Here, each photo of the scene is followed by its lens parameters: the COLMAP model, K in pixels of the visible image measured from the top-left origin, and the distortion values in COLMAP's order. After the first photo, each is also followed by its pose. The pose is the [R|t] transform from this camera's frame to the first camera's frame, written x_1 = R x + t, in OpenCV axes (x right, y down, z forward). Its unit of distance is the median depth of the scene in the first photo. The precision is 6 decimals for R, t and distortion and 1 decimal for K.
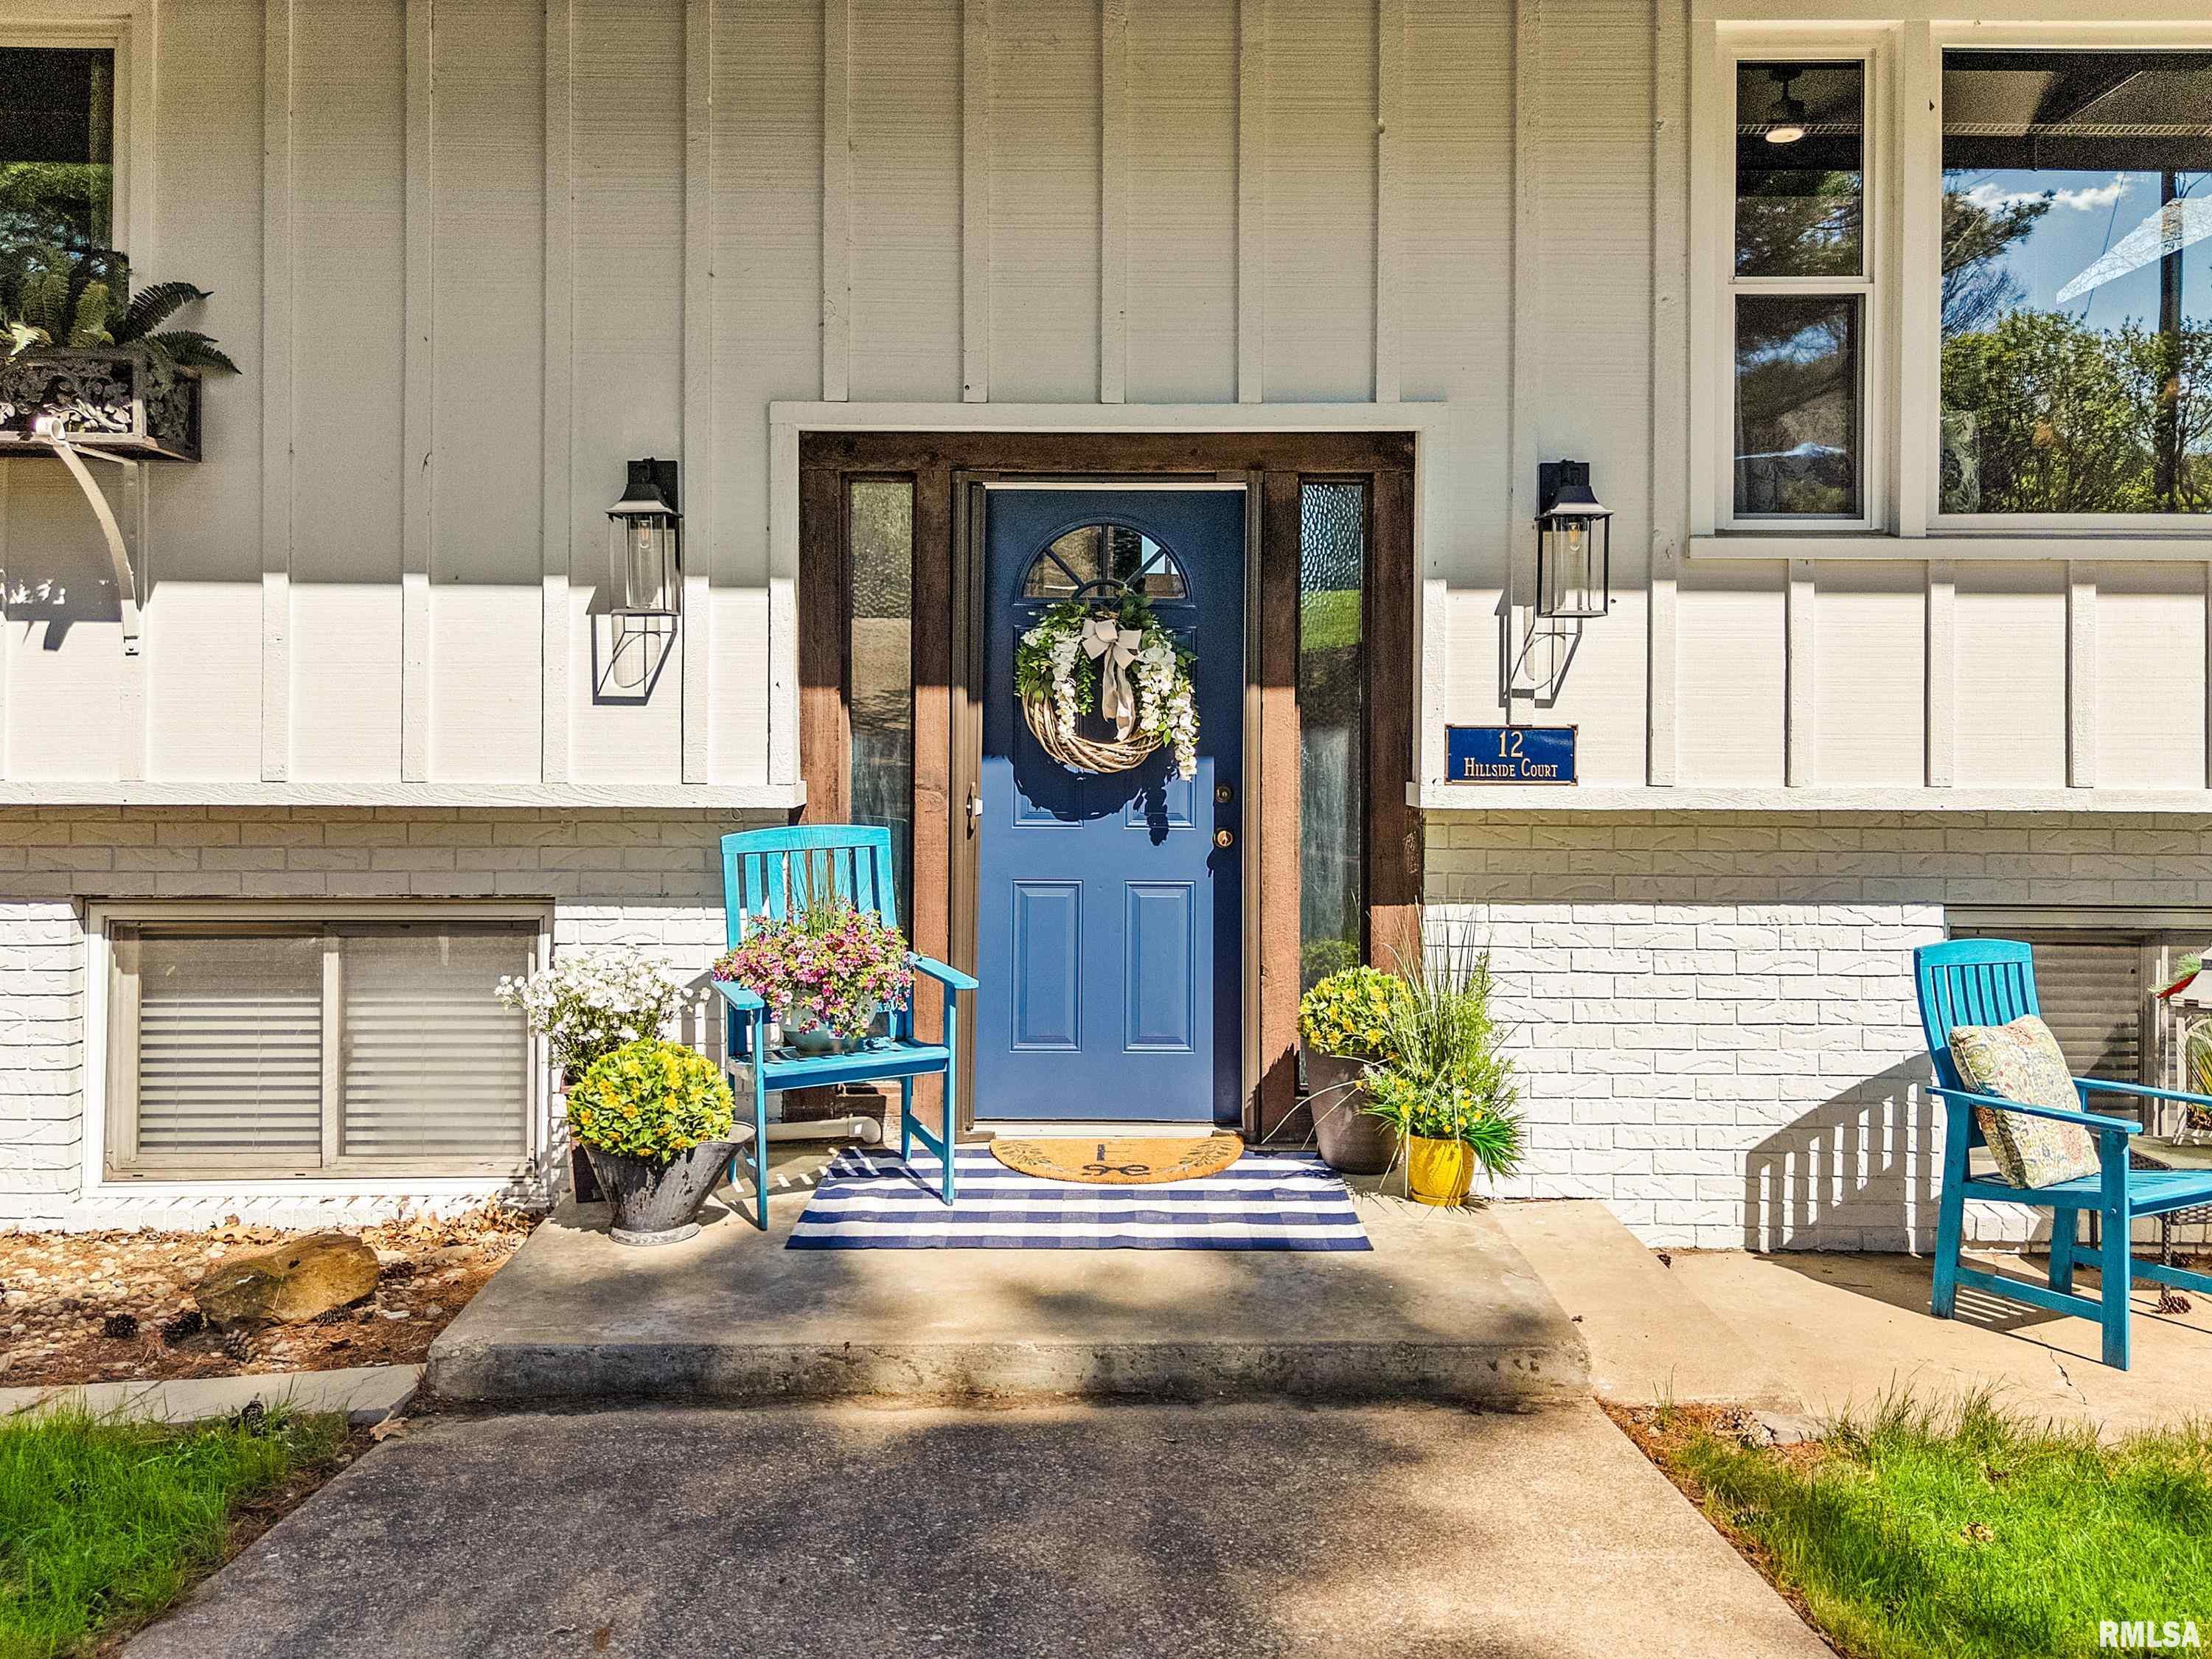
lens RADIAL K [[1632.5, 0, 1083.6], [0, 1632.5, 779.3], [0, 0, 1]] dist [0.000003, 0.001178]
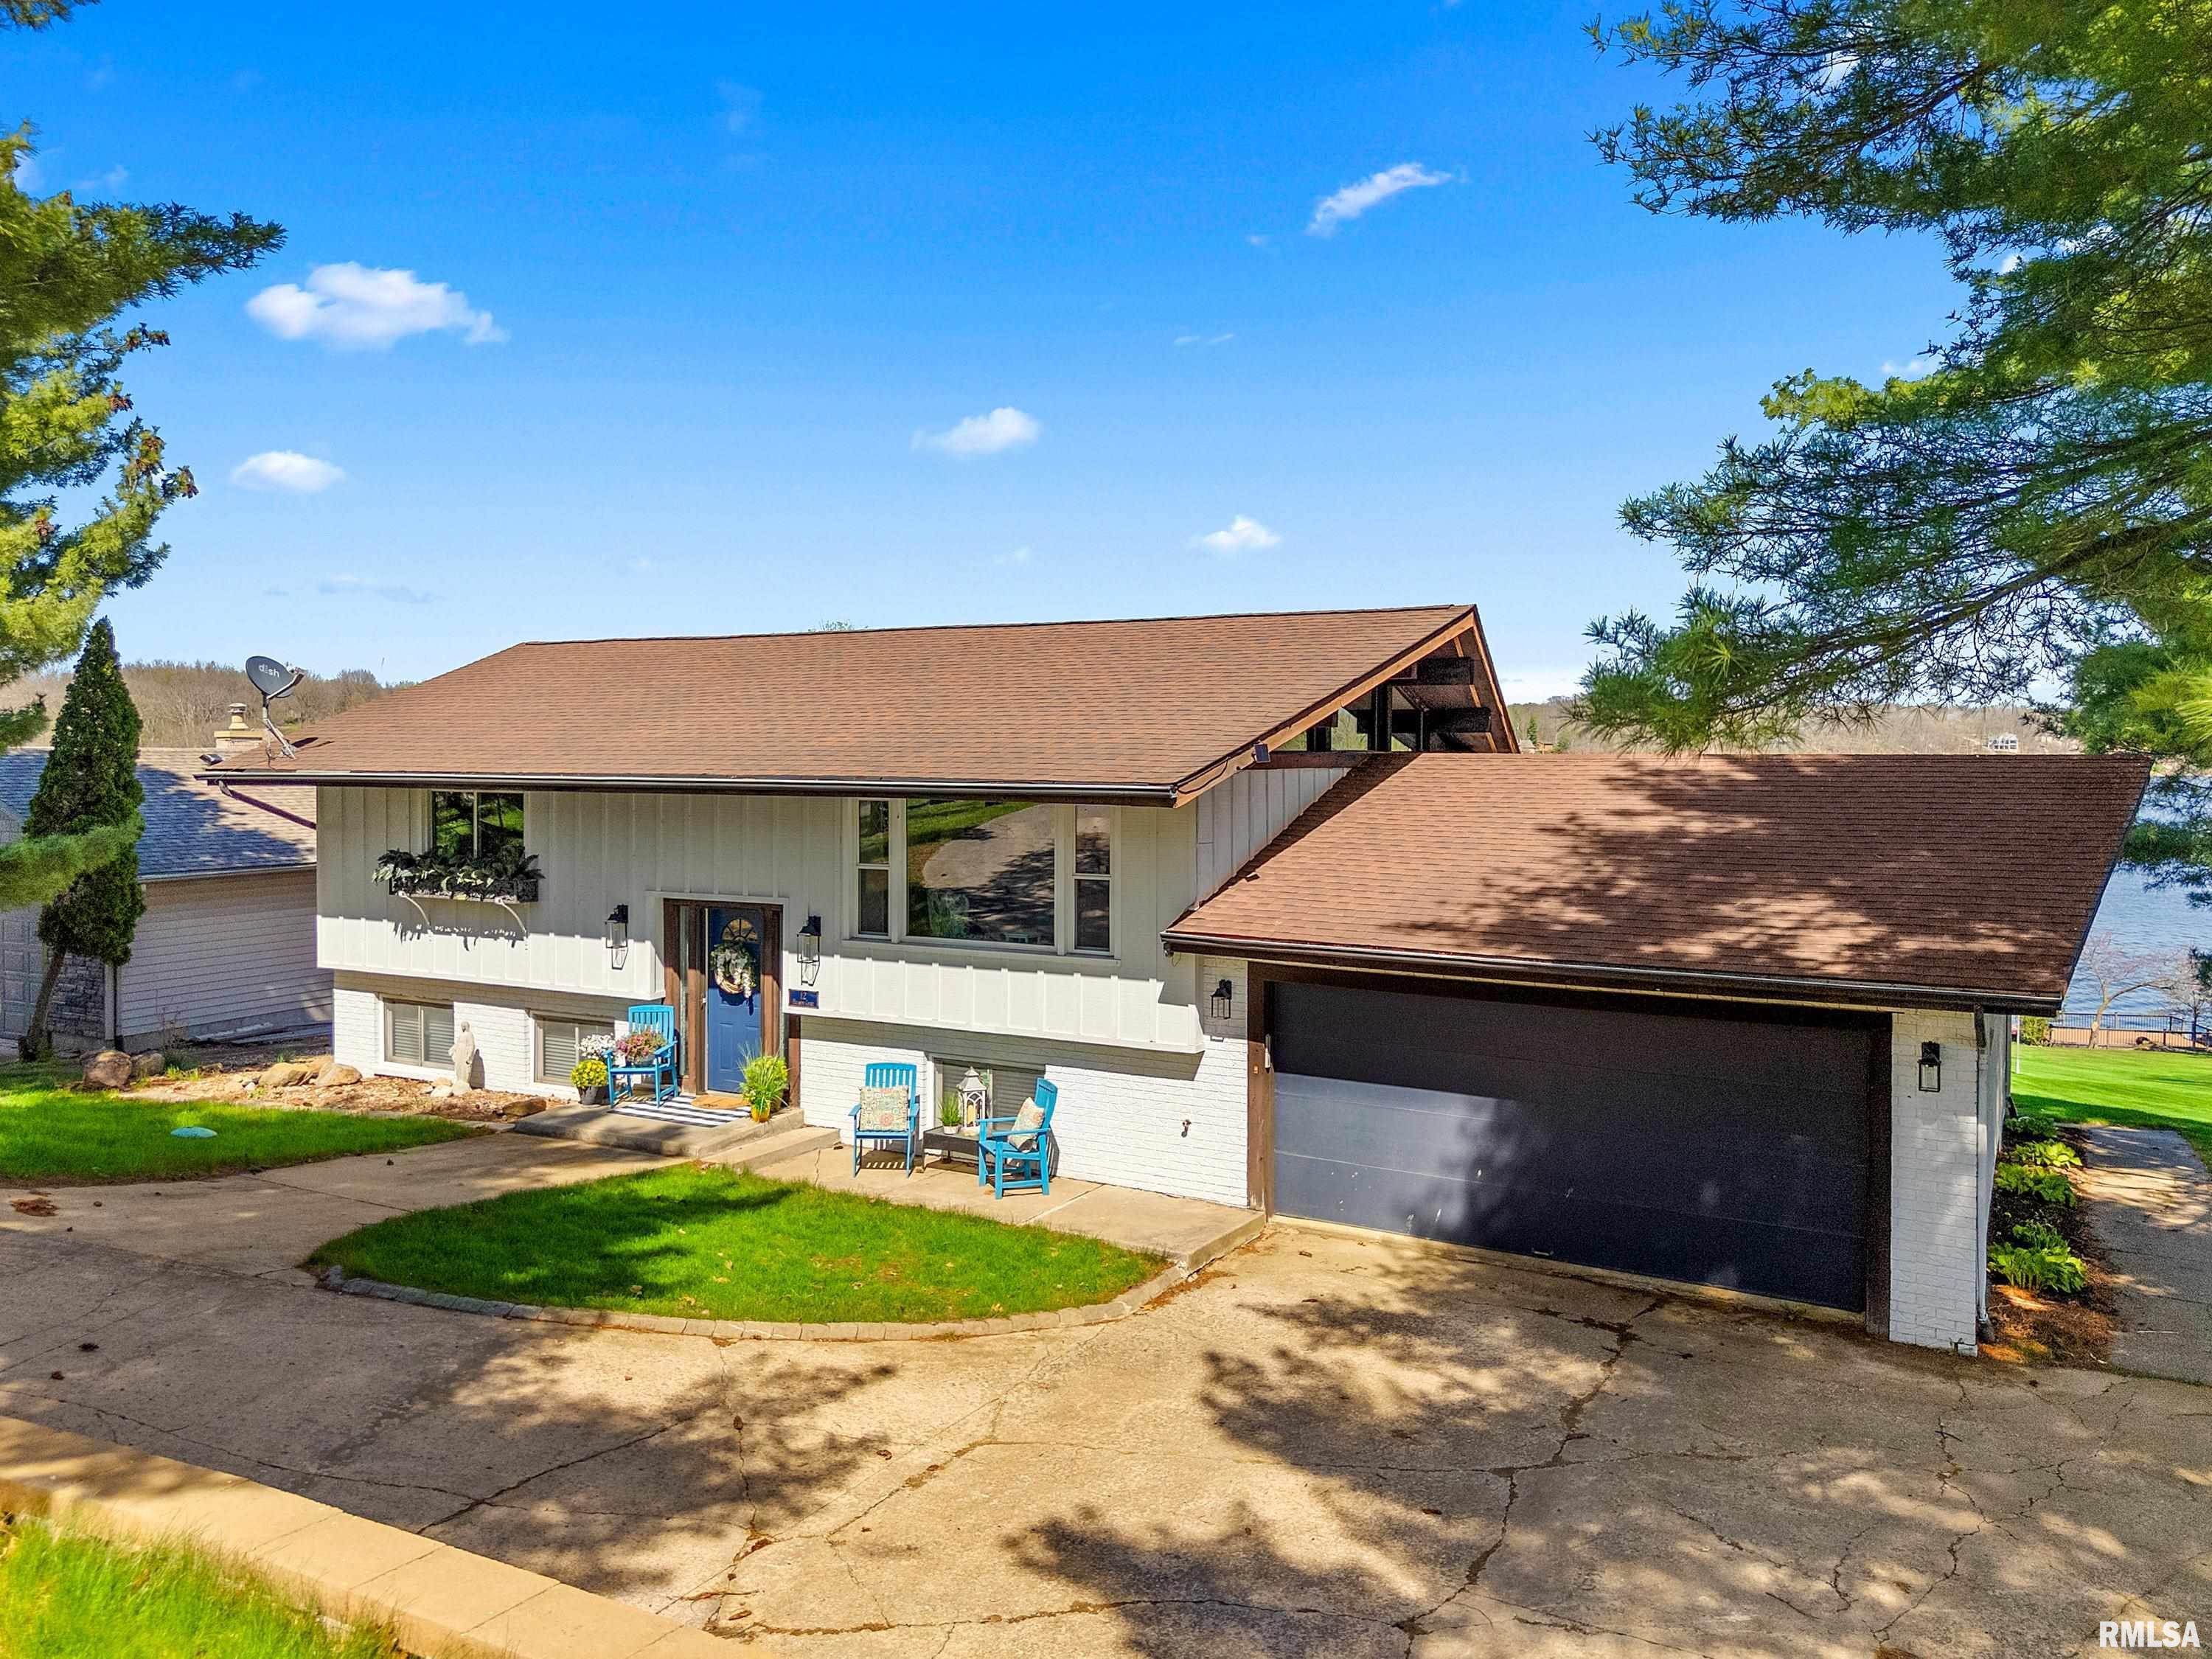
lens RADIAL K [[1632.5, 0, 1083.6], [0, 1632.5, 779.3], [0, 0, 1]] dist [0.000003, 0.001178]
pose [[0.879178, 0.002684, -0.476485, 2.470233], [-0.006146, 0.999965, -0.005707, -0.472709], [0.476453, 0.007946, 0.879164, -1.823794]]
